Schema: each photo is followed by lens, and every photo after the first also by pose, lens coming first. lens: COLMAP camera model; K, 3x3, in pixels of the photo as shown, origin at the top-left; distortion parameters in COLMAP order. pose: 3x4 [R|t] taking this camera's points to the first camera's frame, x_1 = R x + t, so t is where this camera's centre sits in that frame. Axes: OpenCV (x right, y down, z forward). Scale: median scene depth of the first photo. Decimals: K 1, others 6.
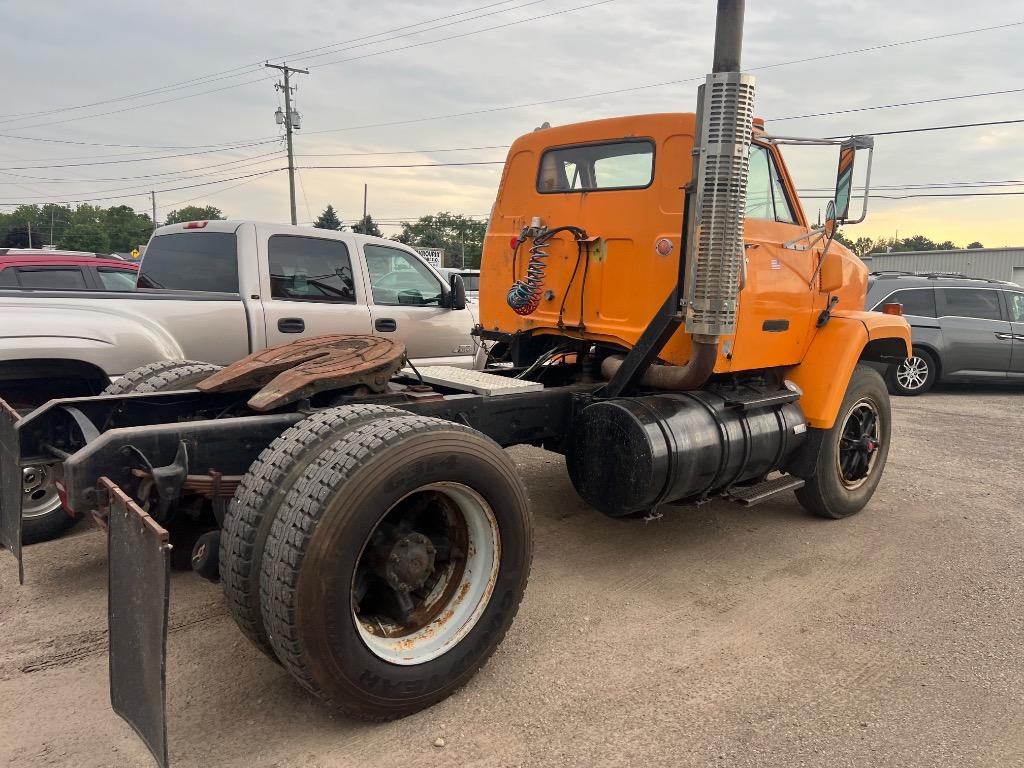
lens RADIAL K [[767.8, 0, 517.8], [0, 767.8, 387.7], [0, 0, 1]] dist [0.049833, -0.047260]
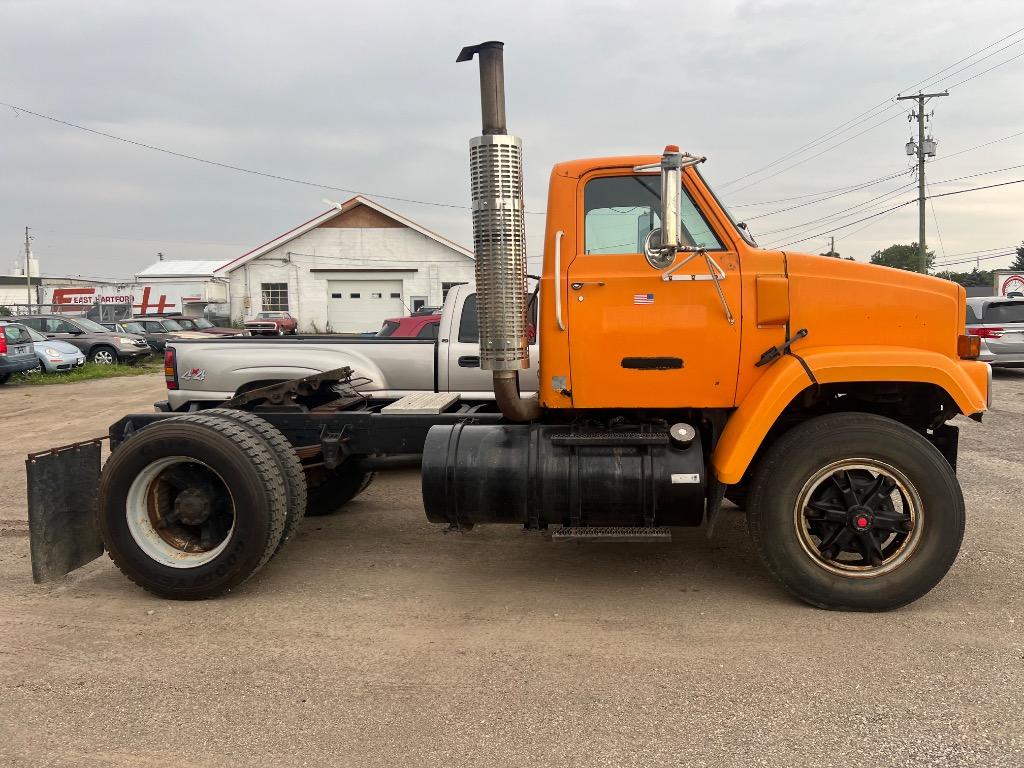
lens RADIAL K [[767.8, 0, 522.5], [0, 767.8, 380.2], [0, 0, 1]] dist [0.049833, -0.047260]
pose [[0.655990, 0.024276, -0.754379, 0.108862], [-0.070019, 0.997130, -0.028799, -0.002629], [0.751514, 0.071713, 0.655807, 0.031793]]
